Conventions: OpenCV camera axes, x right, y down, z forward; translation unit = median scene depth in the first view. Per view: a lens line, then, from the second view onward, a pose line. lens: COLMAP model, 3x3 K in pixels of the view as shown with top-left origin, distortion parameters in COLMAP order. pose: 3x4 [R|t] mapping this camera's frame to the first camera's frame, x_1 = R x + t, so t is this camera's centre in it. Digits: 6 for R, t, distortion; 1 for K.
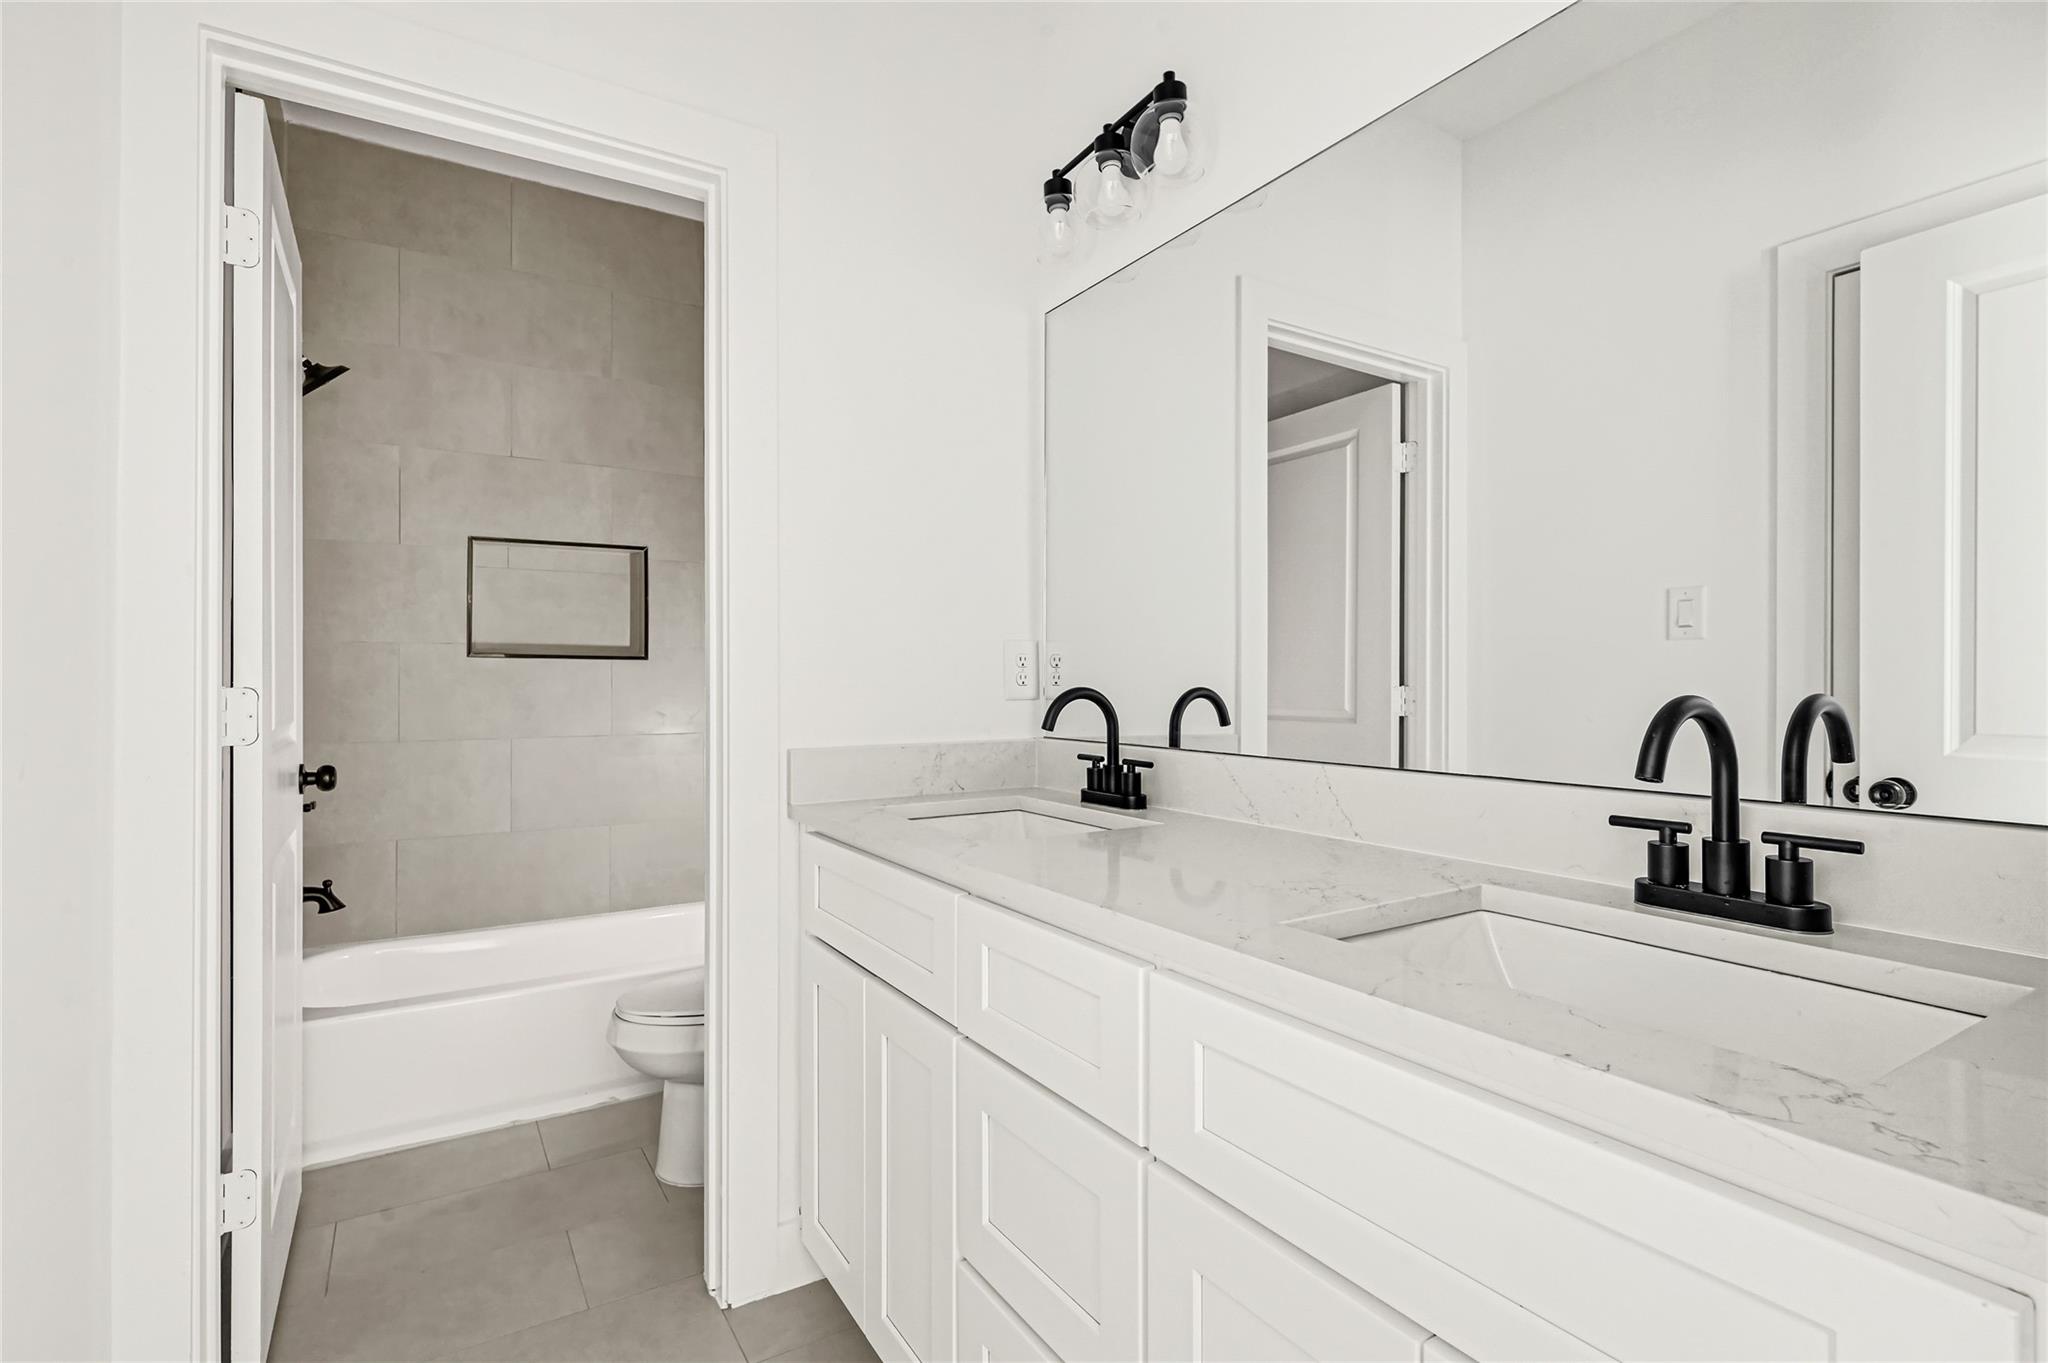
lens RADIAL K [[963.9, 0, 1021.4], [0, 963.9, 672.8], [0, 0, 1]] dist [0.000336, 0.000242]
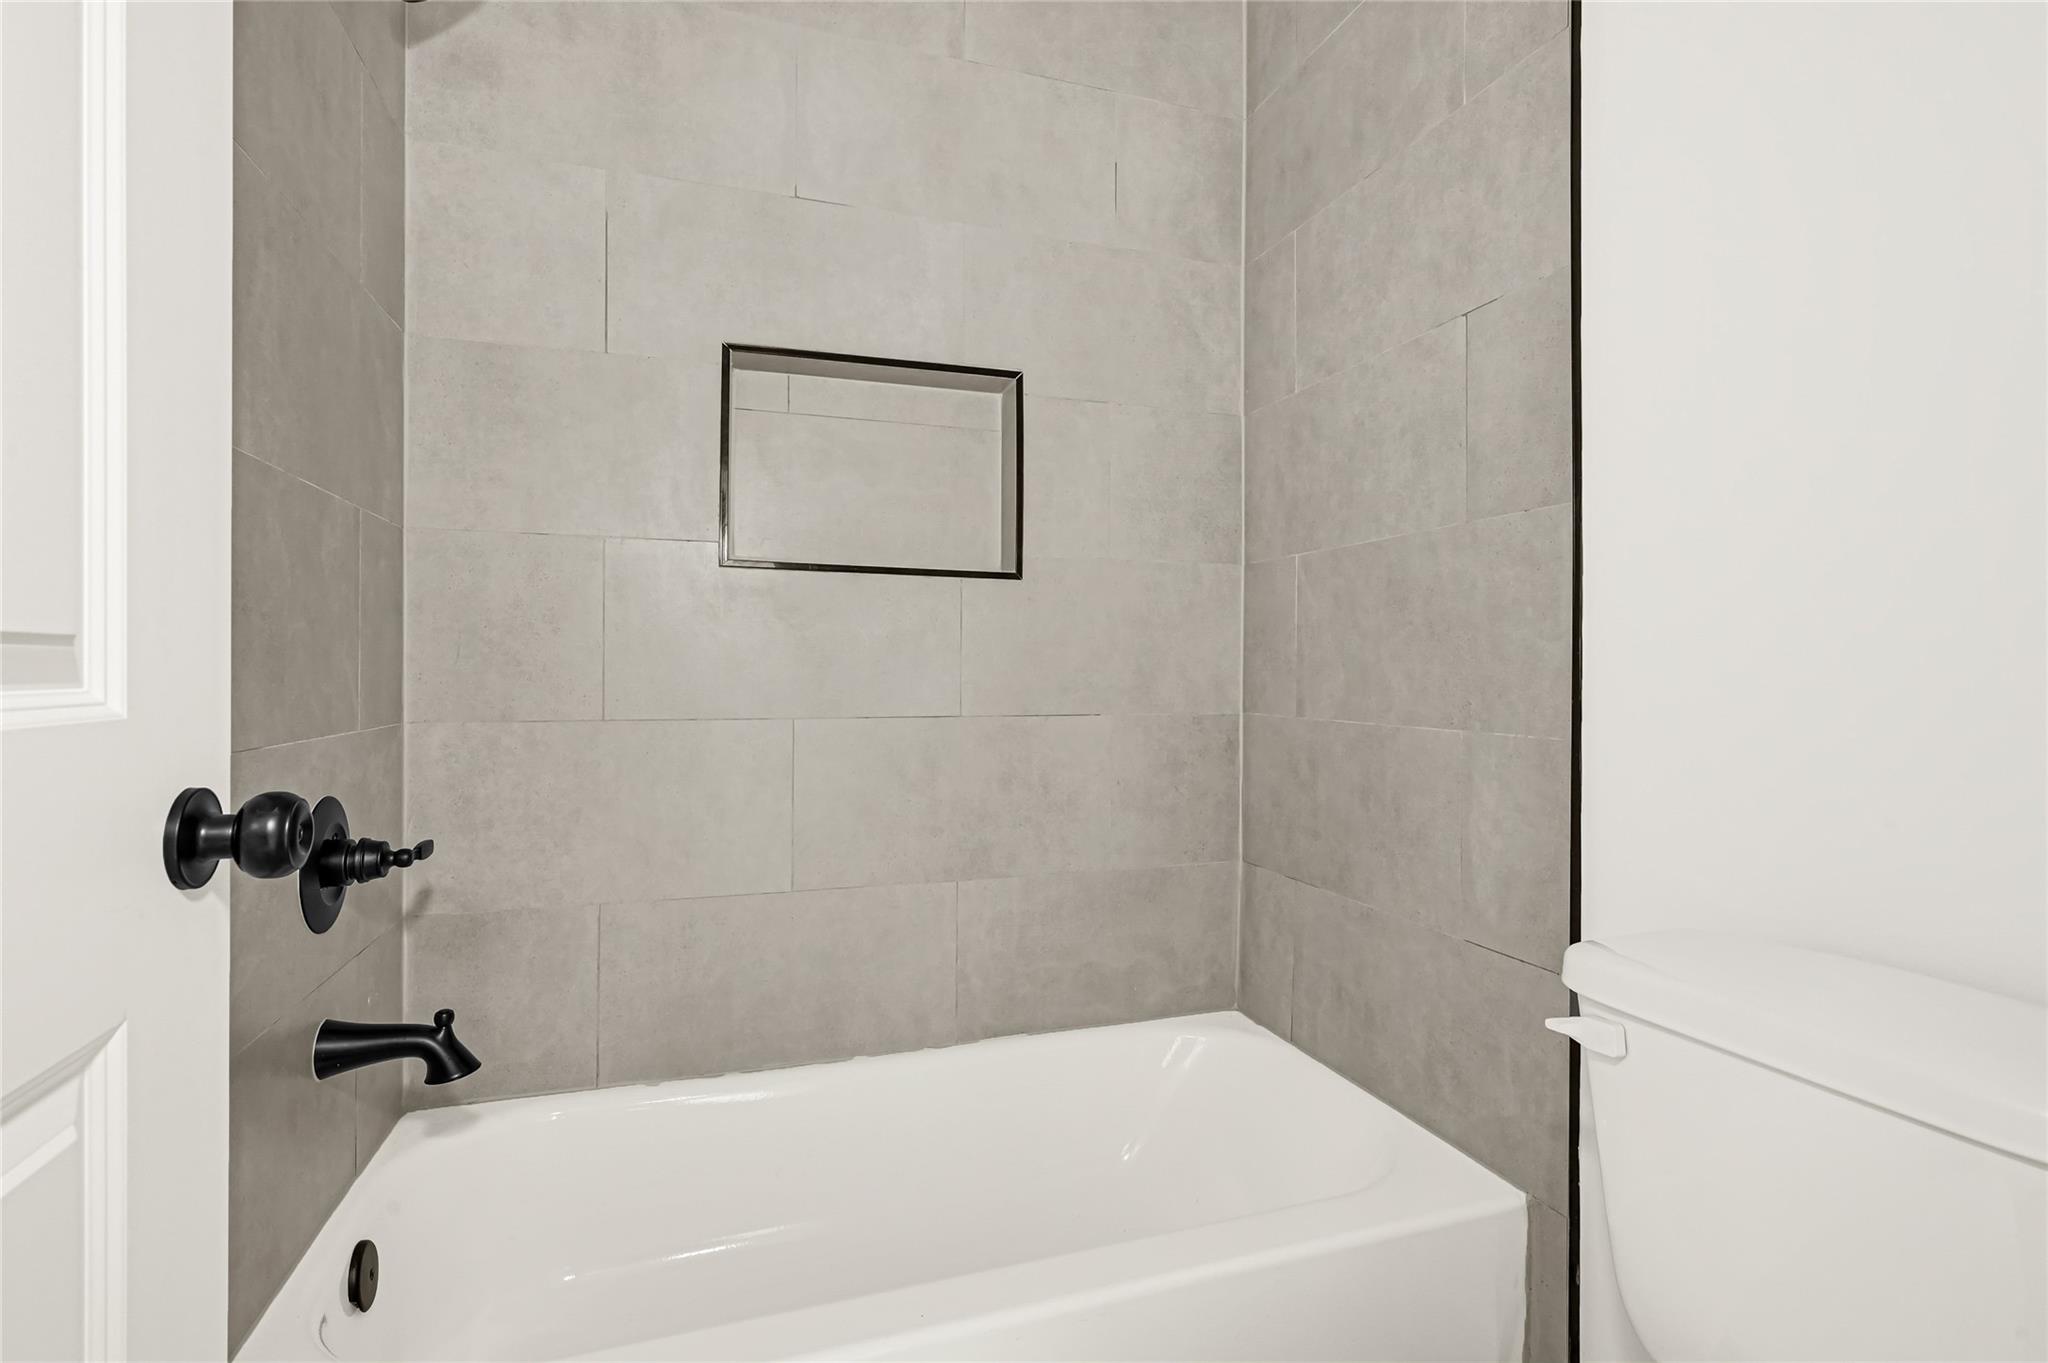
lens RADIAL K [[963.9, 0, 1021.4], [0, 963.9, 672.8], [0, 0, 1]] dist [0.000336, 0.000242]
pose [[0.970532, 0.007440, -0.240859, -0.267031], [-0.005321, 0.999941, 0.009448, 0.035102], [0.240915, -0.007888, 0.970514, 0.490884]]
